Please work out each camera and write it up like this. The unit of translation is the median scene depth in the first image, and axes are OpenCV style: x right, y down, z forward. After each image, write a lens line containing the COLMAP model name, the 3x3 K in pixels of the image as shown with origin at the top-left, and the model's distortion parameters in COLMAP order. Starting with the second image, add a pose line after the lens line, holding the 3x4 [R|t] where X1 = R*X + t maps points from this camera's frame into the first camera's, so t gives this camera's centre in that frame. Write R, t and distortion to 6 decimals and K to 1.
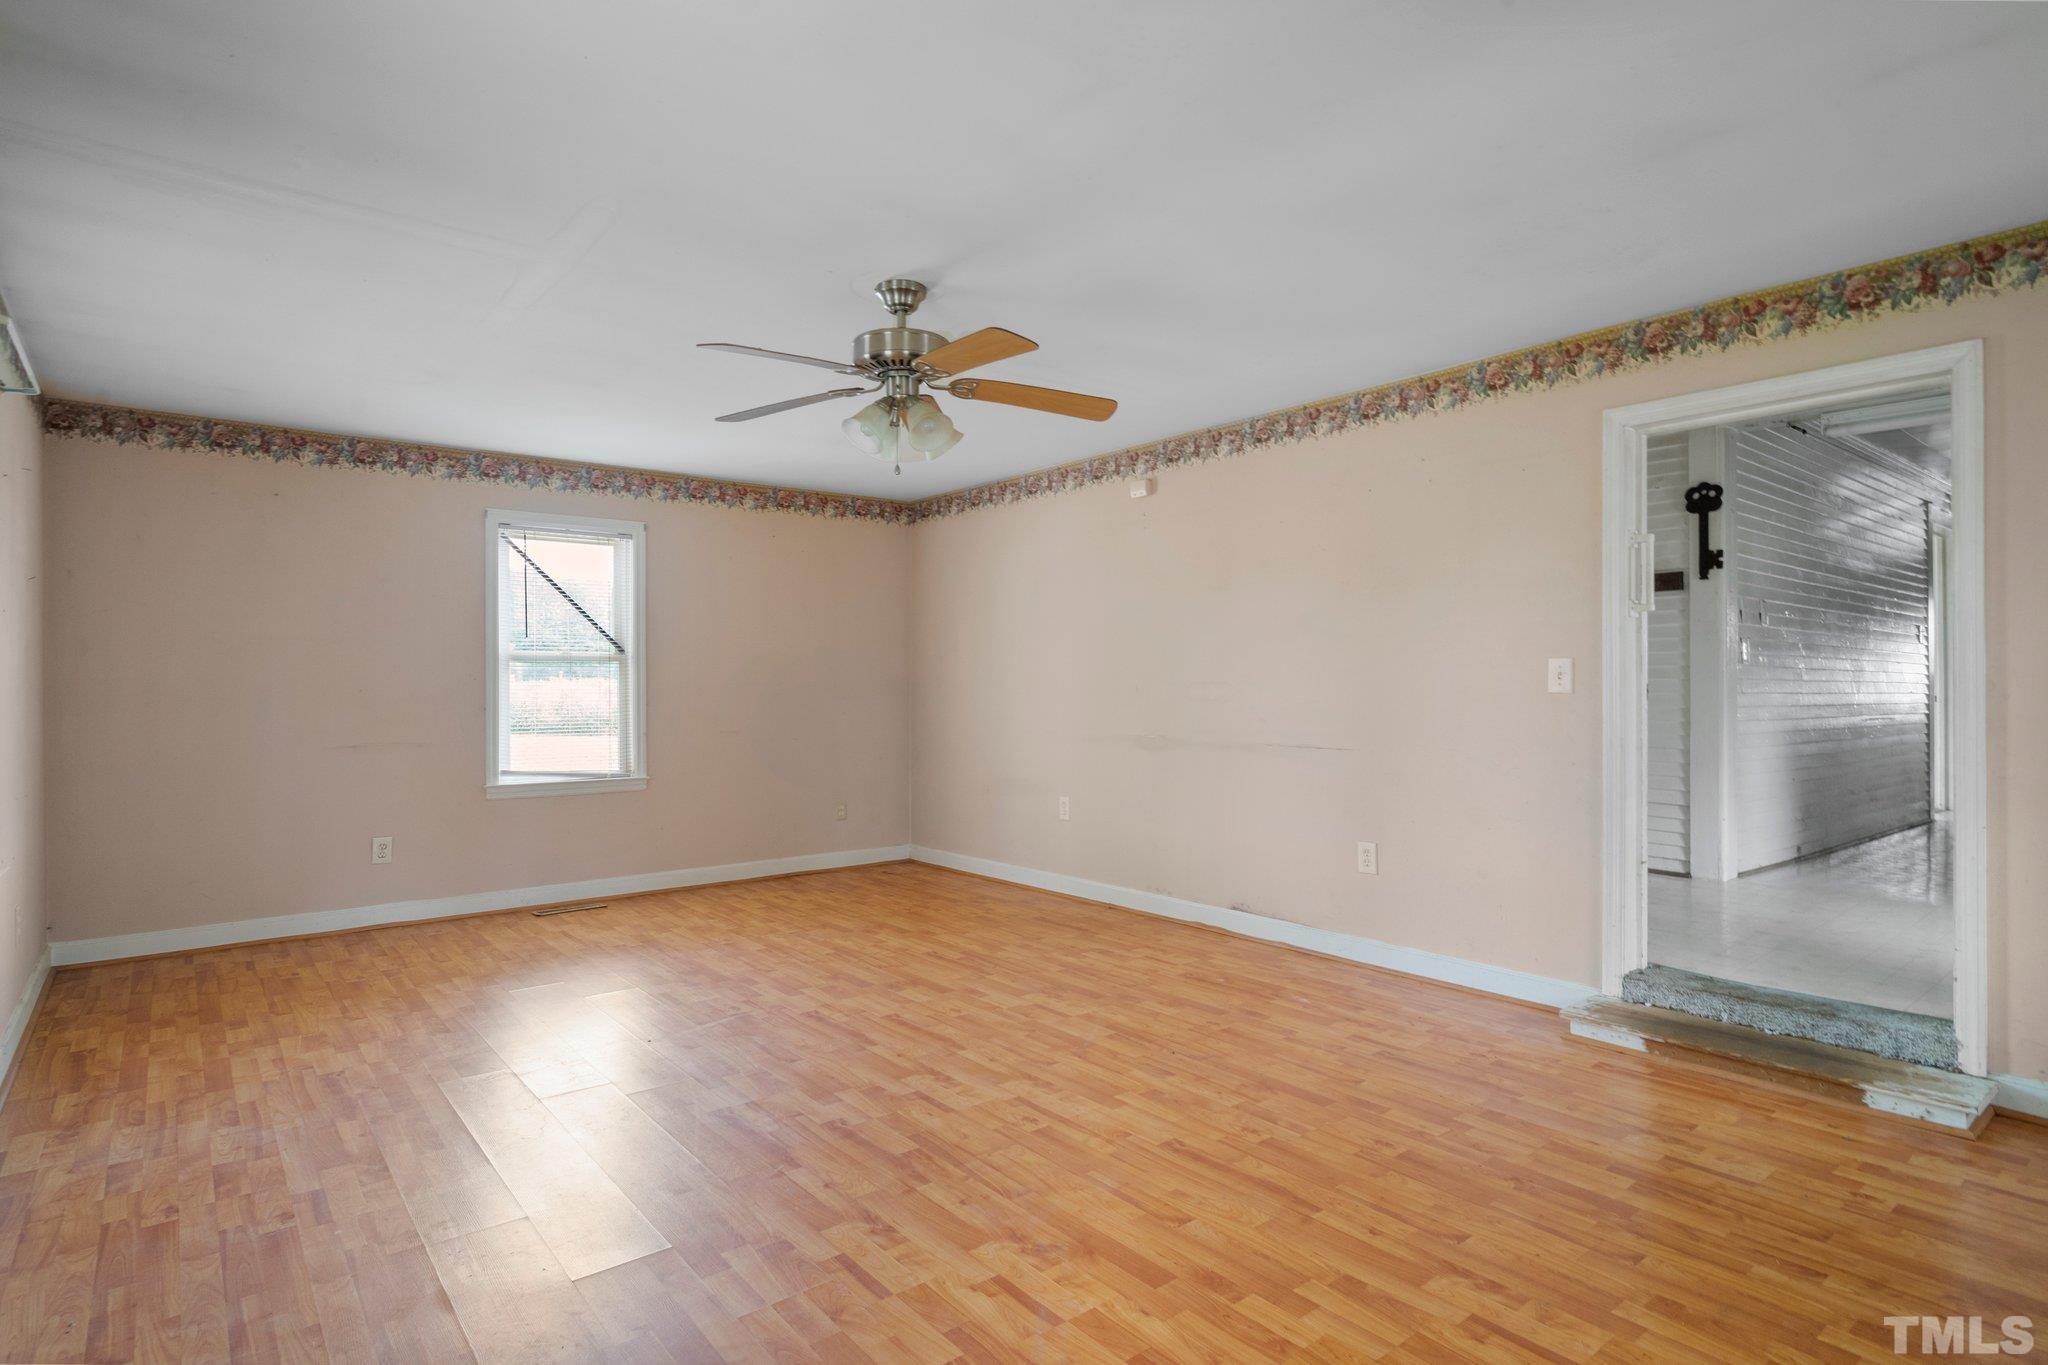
lens RADIAL K [[1052.2, 0, 1025.1], [0, 1052.2, 675.5], [0, 0, 1]] dist [-0.004778, -0.002044]
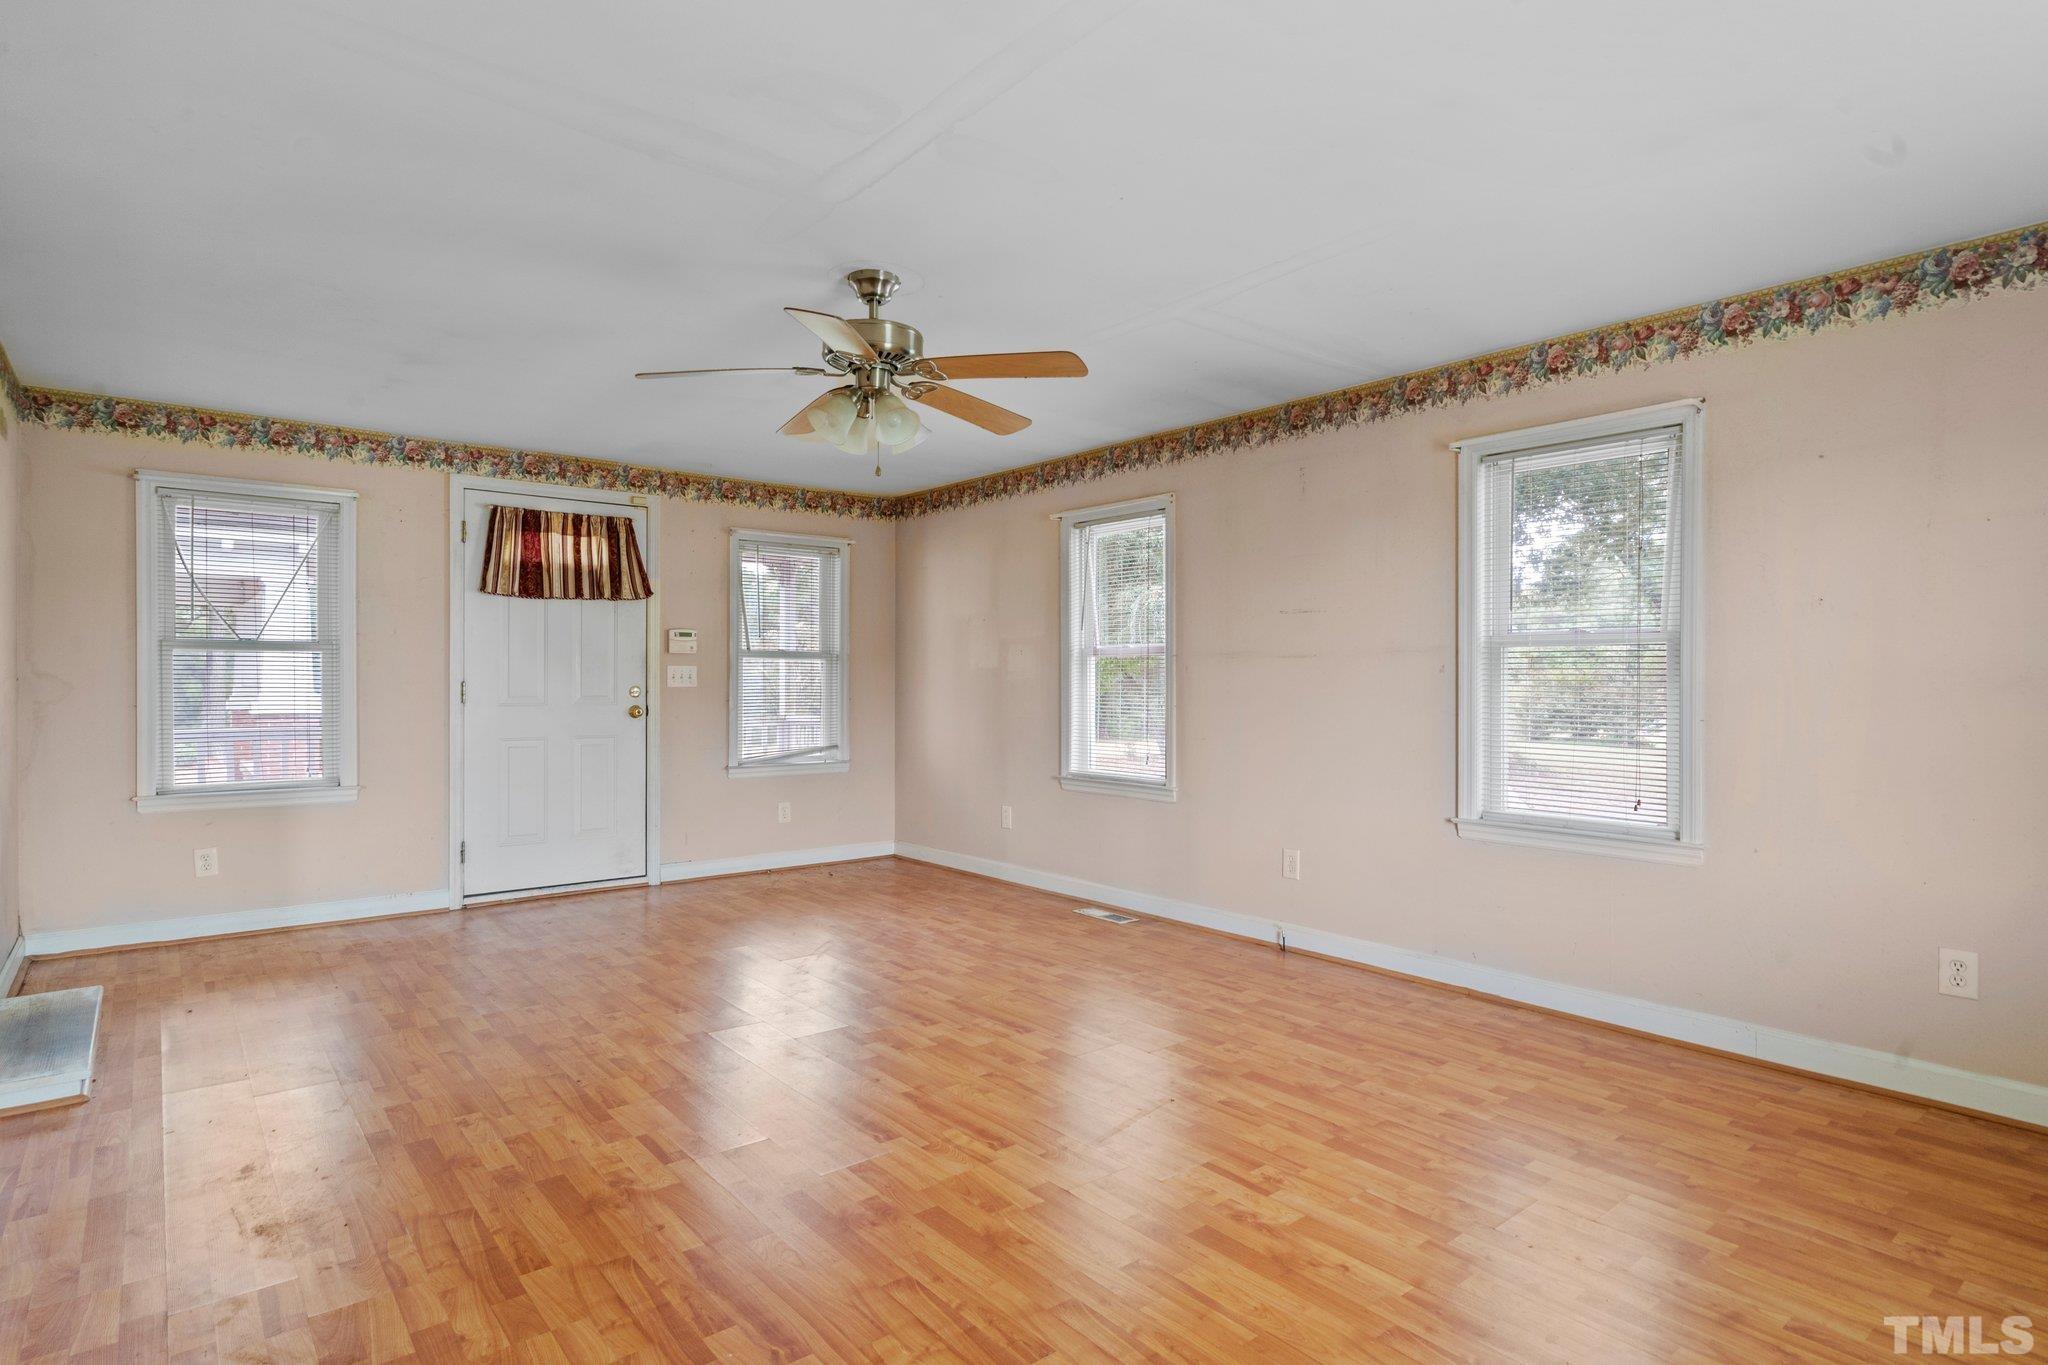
lens RADIAL K [[1052.2, 0, 1024.1], [0, 1052.2, 685.6], [0, 0, 1]] dist [-0.004778, -0.002044]
pose [[-0.999988, 0.001323, -0.004685, -0.246185], [0.001334, 0.999996, -0.002481, 0.016914], [0.004682, -0.002487, -0.999986, 1.936445]]
